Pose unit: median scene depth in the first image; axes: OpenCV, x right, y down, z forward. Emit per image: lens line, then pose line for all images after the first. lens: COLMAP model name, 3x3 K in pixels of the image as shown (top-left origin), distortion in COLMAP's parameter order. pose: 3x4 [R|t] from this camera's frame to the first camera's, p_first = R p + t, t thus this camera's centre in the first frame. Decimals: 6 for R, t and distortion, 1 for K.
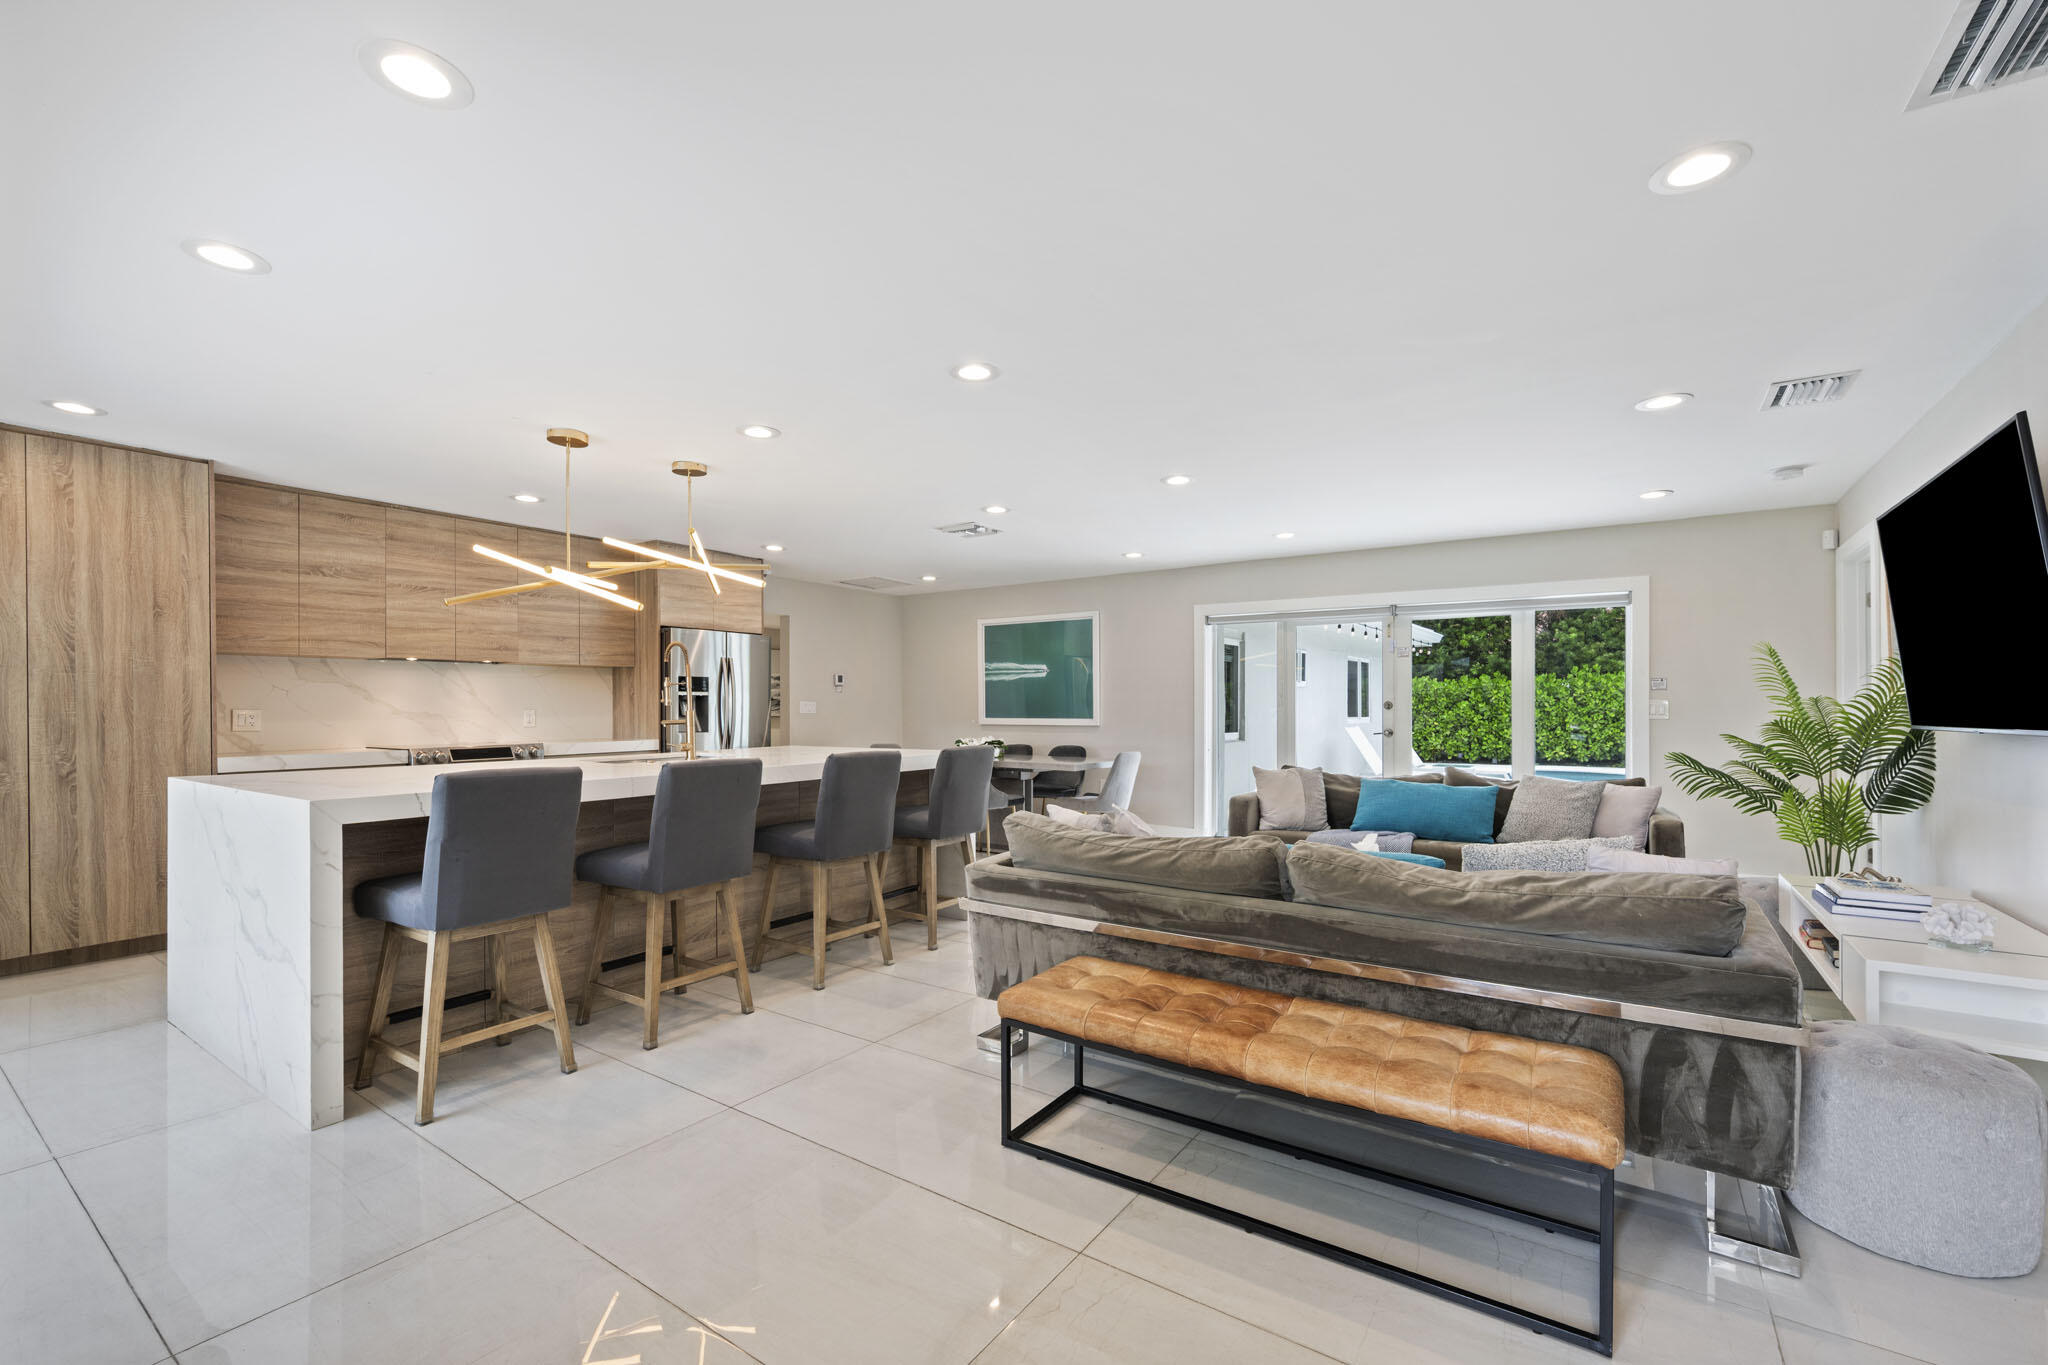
lens RADIAL K [[861.8, 0, 1027.8], [0, 861.8, 699.1], [0, 0, 1]] dist [0.000639, -0.001126]
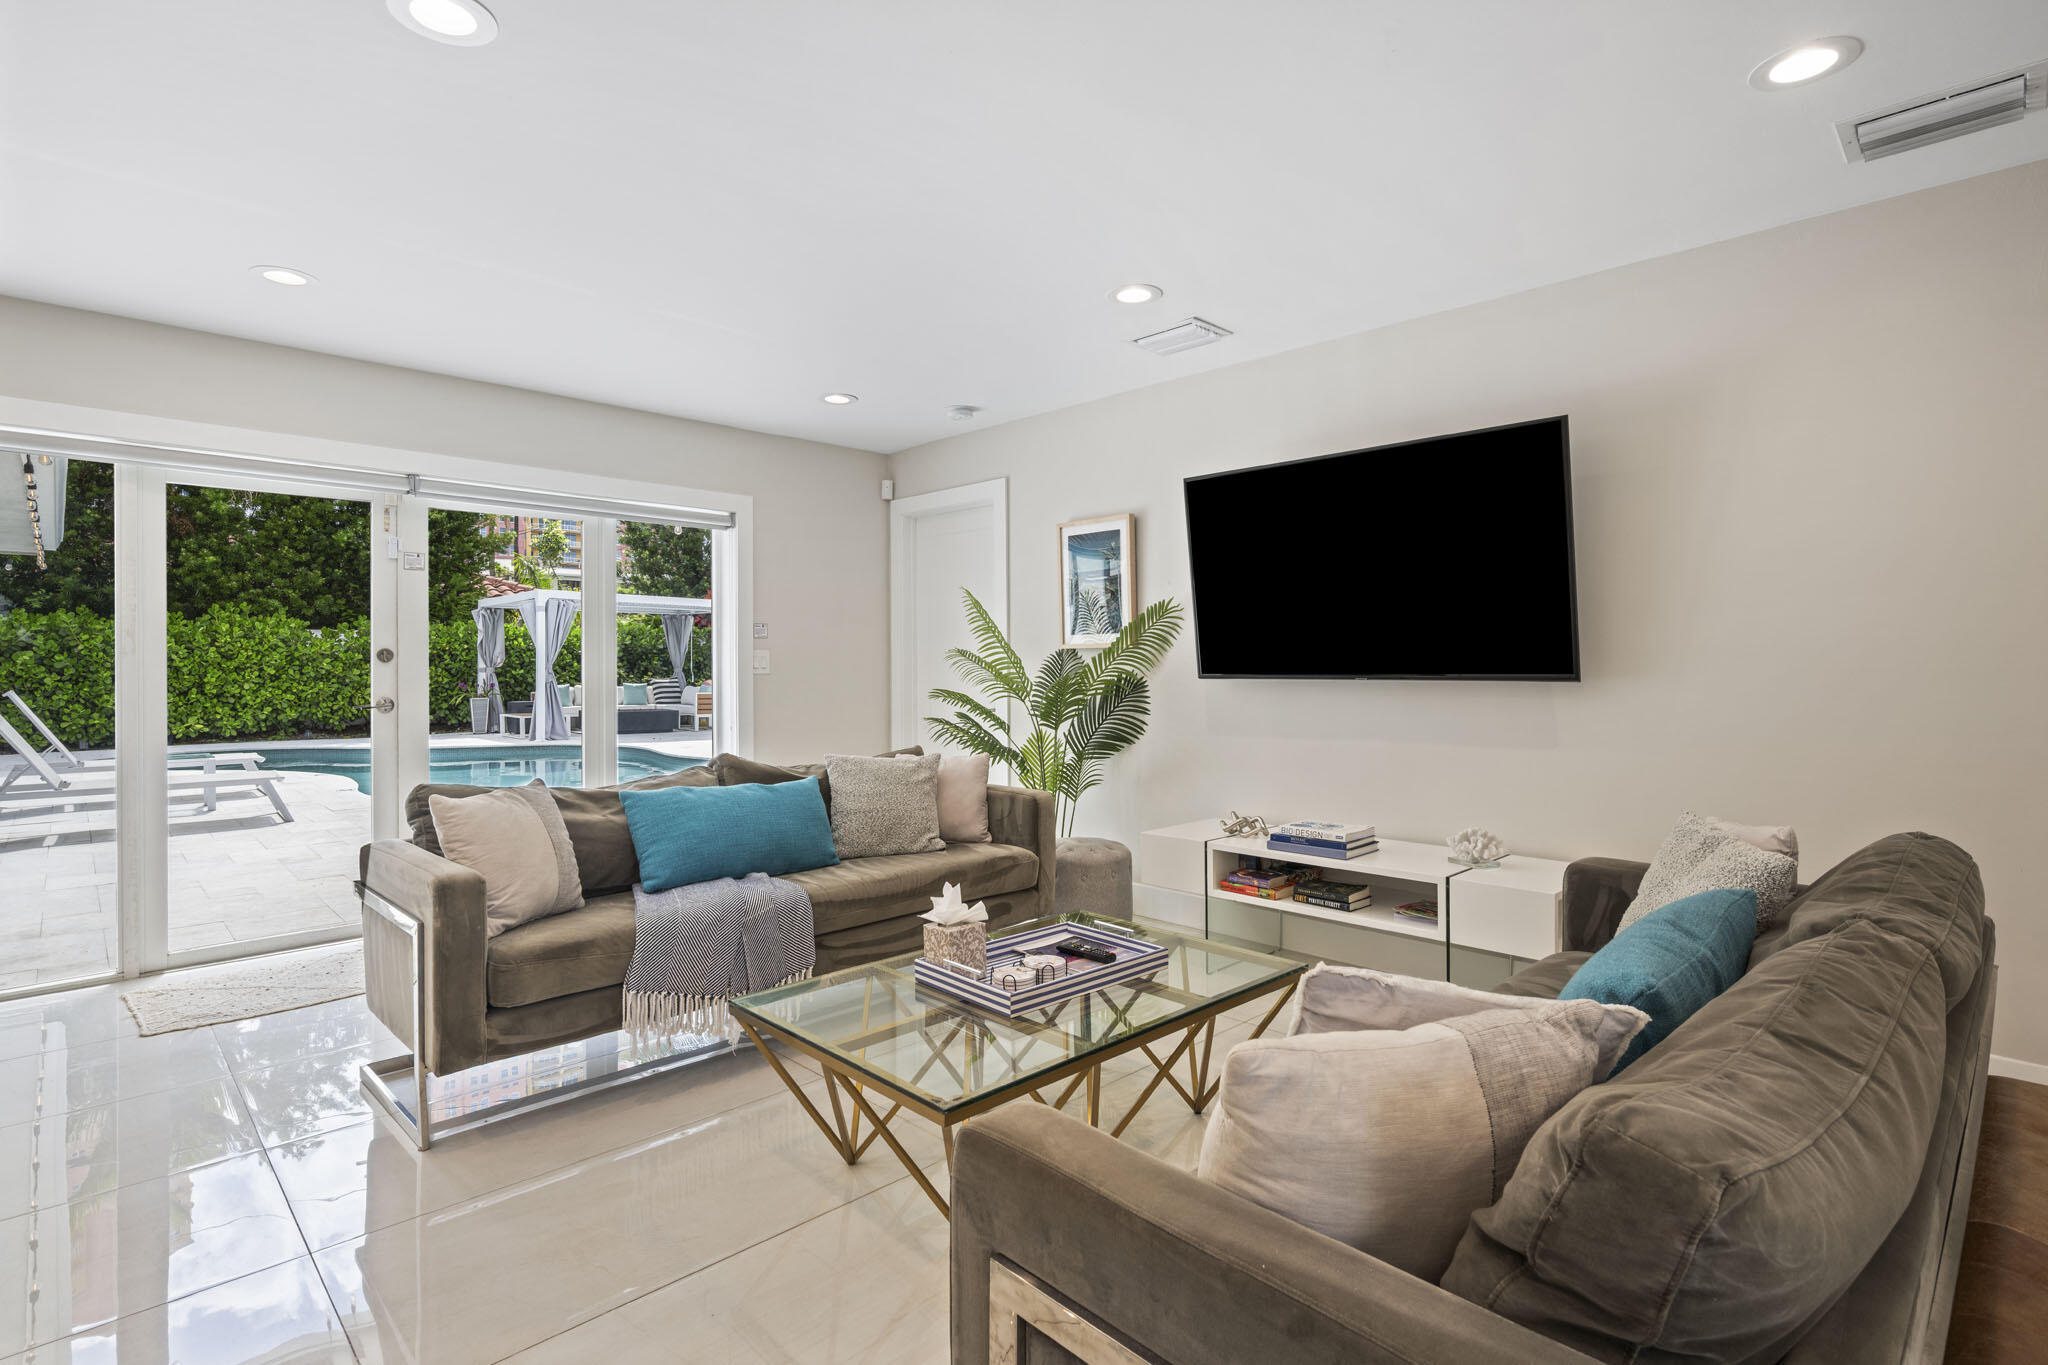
lens RADIAL K [[985.9, 0, 1016.7], [0, 985.9, 670.1], [0, 0, 1]] dist [0.000337, -0.002230]
pose [[0.193202, -0.008095, 0.981126, -0.146616], [-0.009004, 0.999909, 0.010023, 0.008934], [-0.981118, -0.010771, 0.193111, 0.604831]]
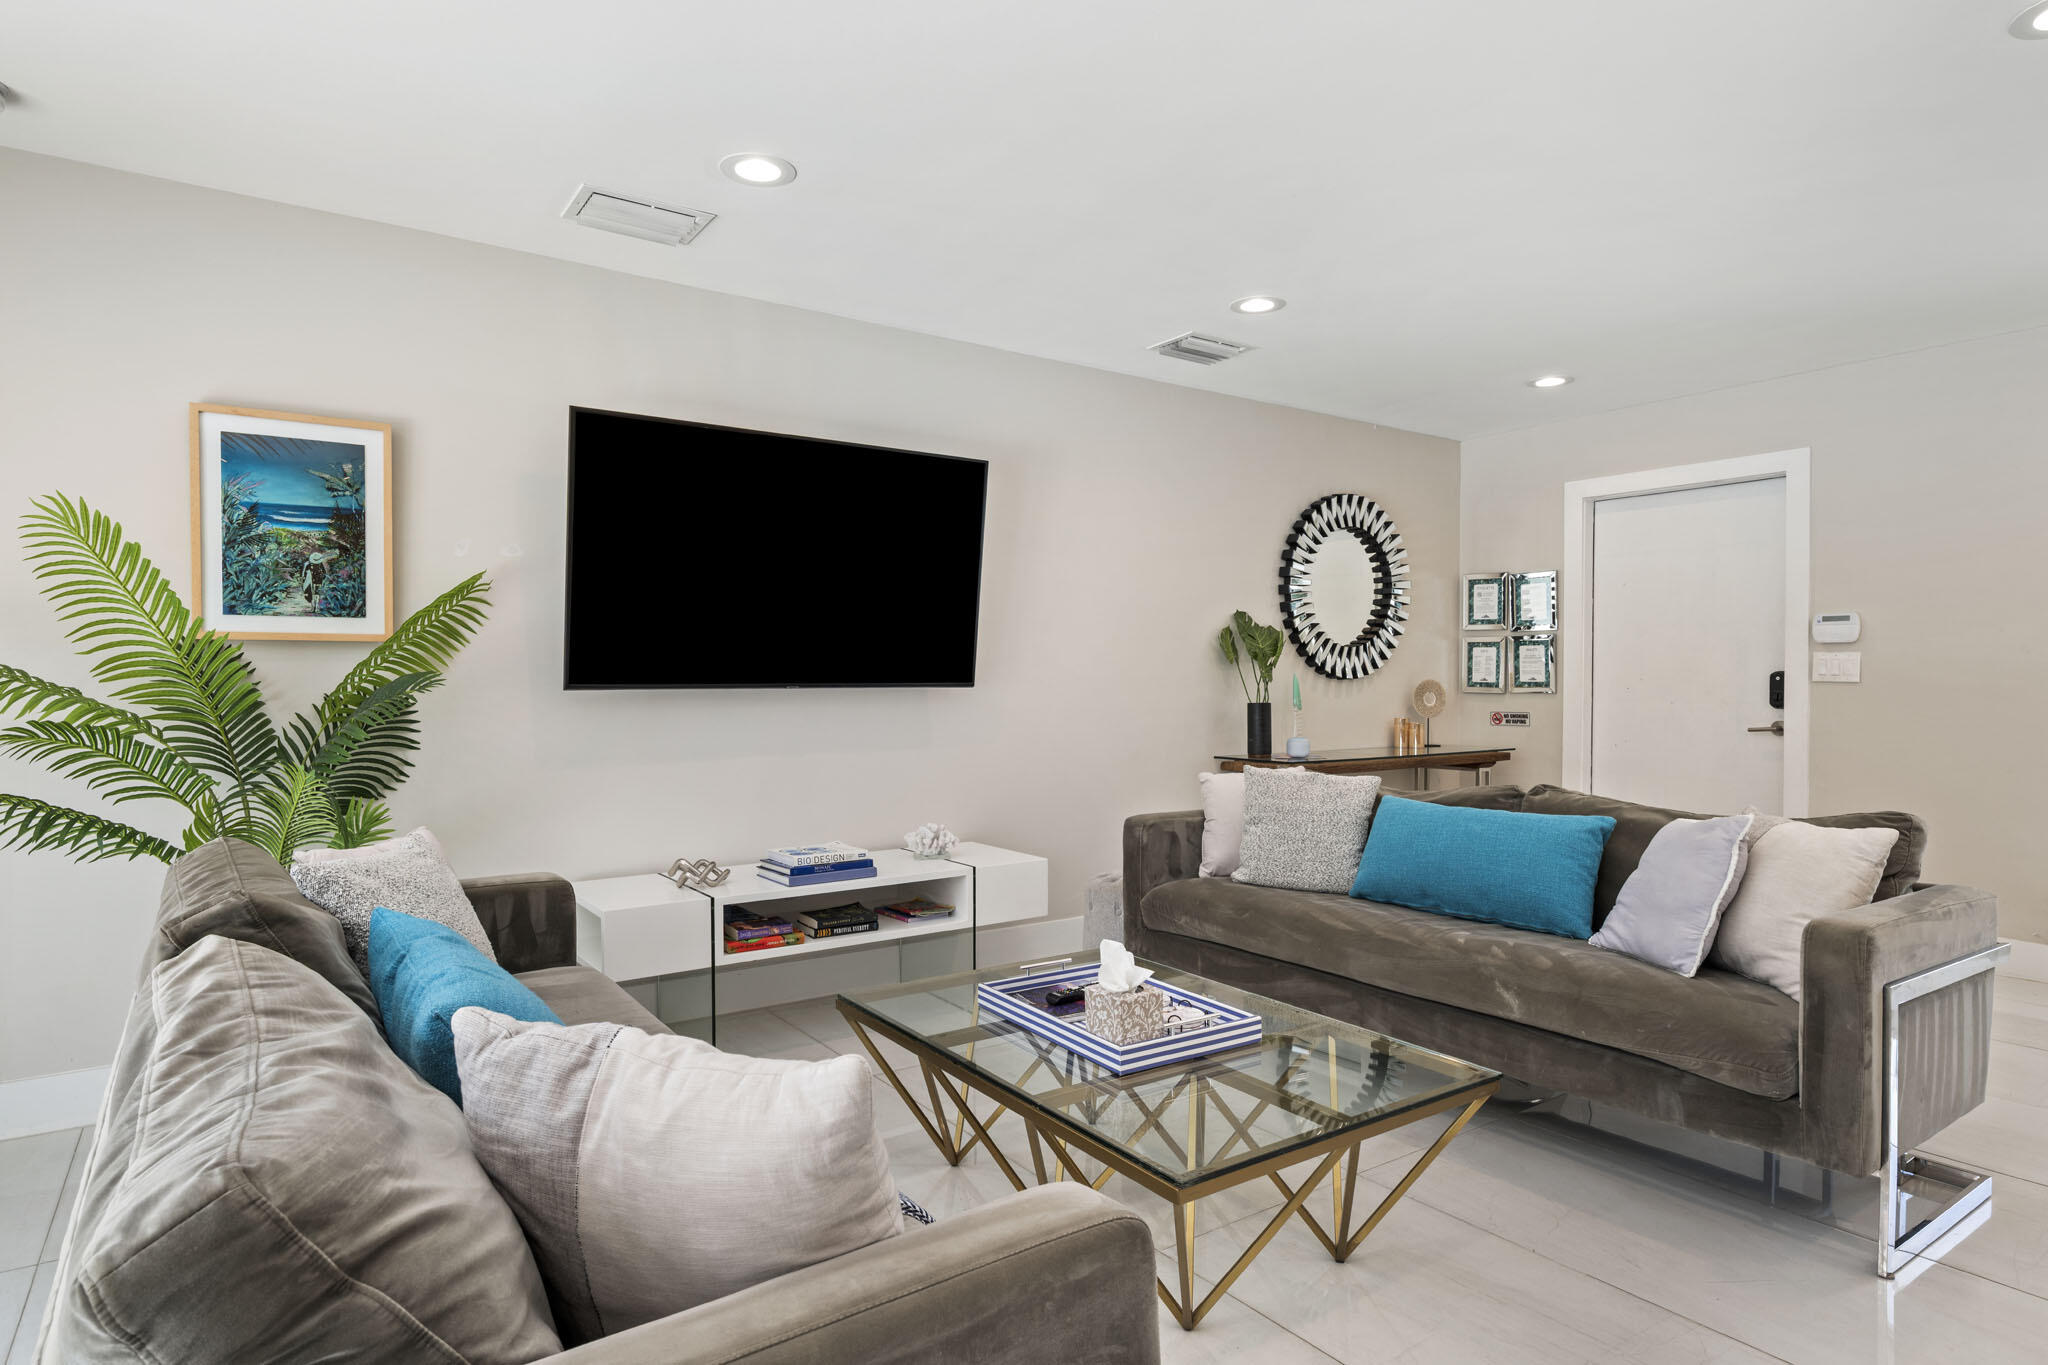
lens RADIAL K [[1112.1, 0, 1020.9], [0, 1112.1, 689.7], [0, 0, 1]] dist [-0.001995, -0.000804]
pose [[-0.938734, -0.001762, 0.344637, 0.182035], [-0.003749, 0.999980, -0.005099, 0.023696], [-0.344621, -0.006079, -0.938722, 1.103607]]
